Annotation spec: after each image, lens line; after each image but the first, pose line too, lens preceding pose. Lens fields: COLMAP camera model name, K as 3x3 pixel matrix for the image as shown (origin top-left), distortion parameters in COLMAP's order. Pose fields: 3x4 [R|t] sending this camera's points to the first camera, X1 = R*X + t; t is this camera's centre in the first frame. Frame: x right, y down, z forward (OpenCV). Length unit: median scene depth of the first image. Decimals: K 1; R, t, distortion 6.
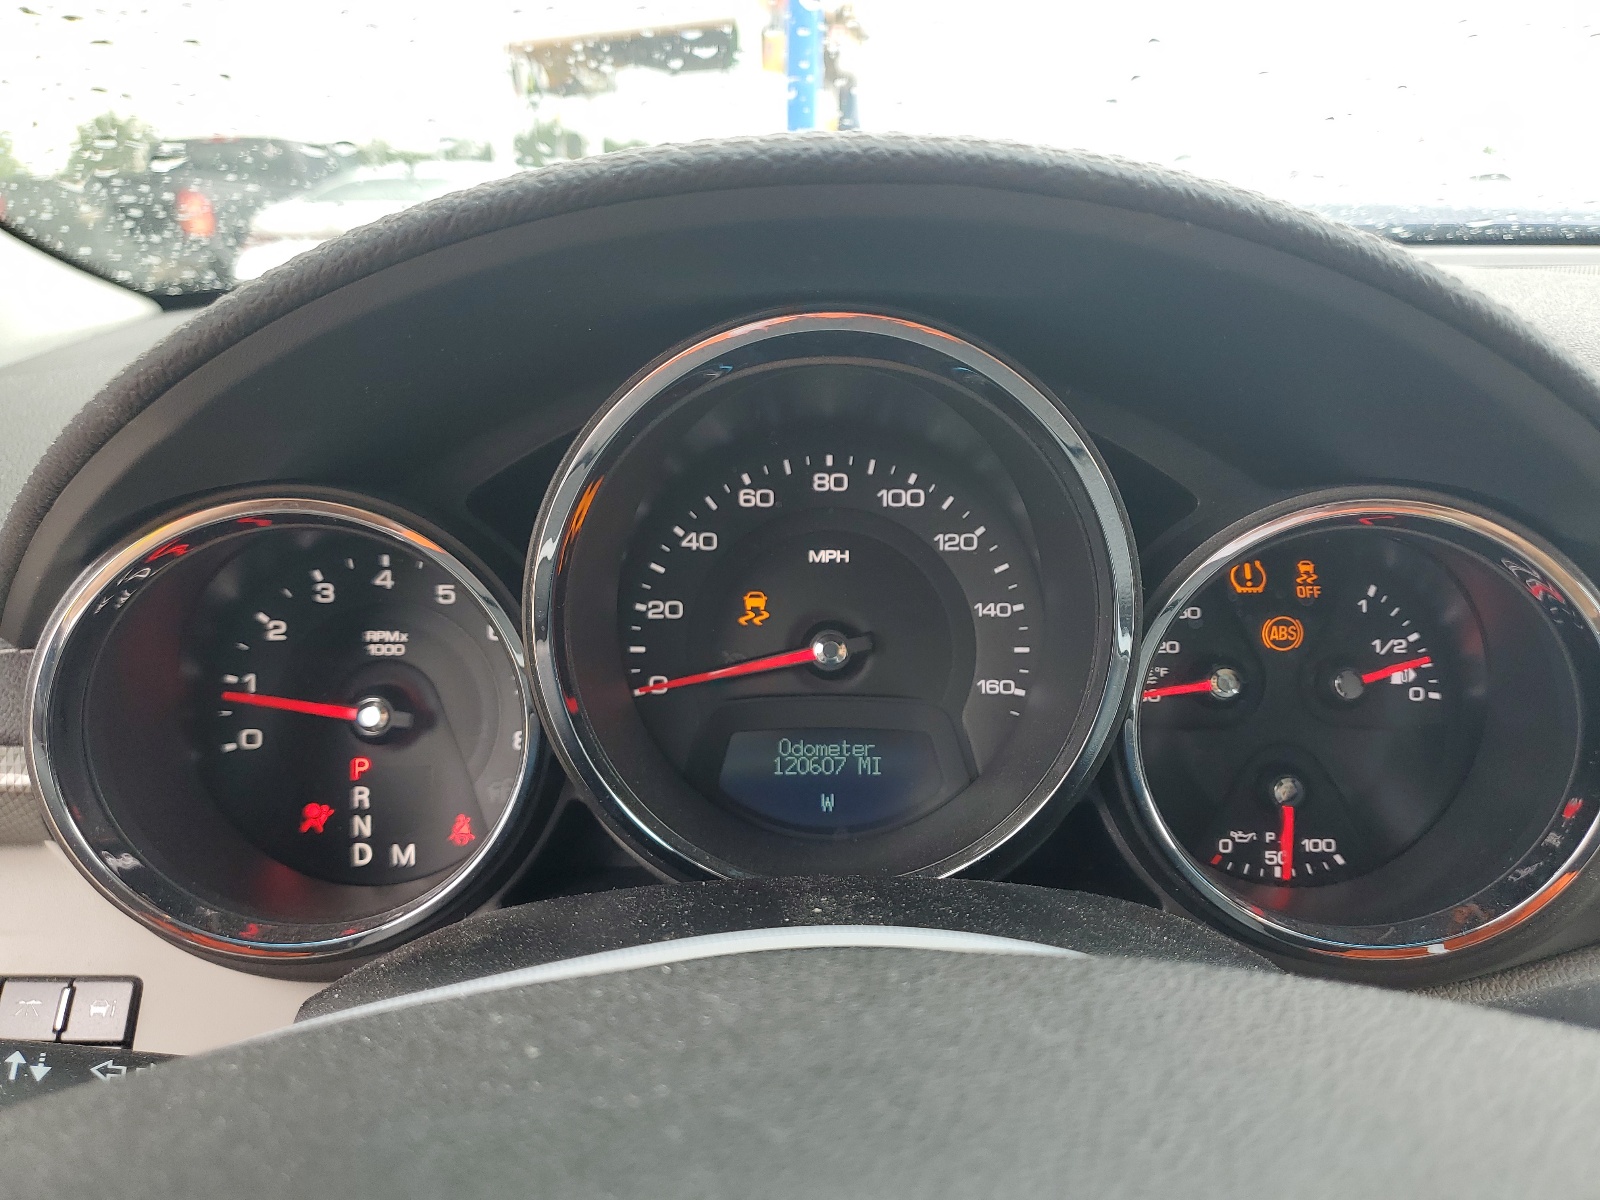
lens RADIAL K [[1210.5, 0, 801.2], [0, 1210.5, 601.7], [0, 0, 1]] dist [0.009395, 0.000455]
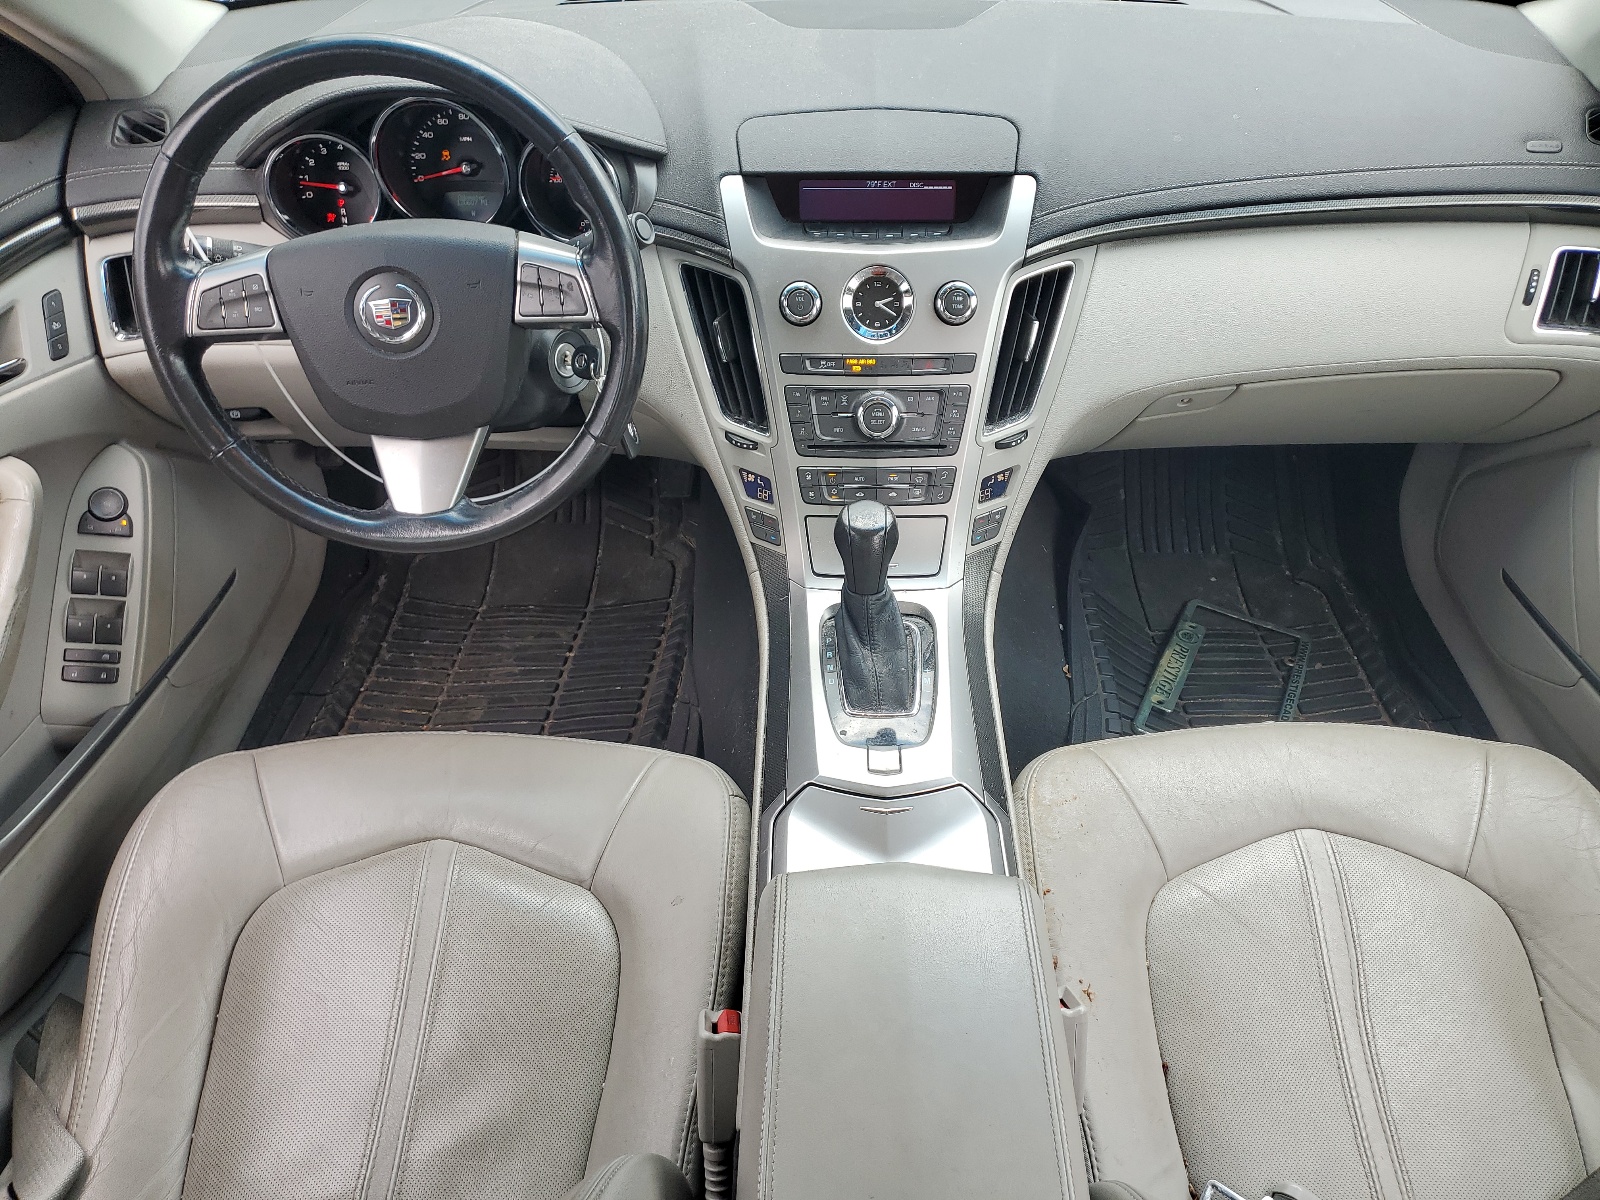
lens RADIAL K [[1210.5, 0, 798.6], [0, 1210.5, 601.3], [0, 0, 1]] dist [0.009395, 0.000455]
pose [[0.999945, -0.001515, -0.010341, 1.026246], [0.005392, 0.922389, 0.386226, -0.155801], [0.008953, -0.386260, 0.922346, -2.758246]]
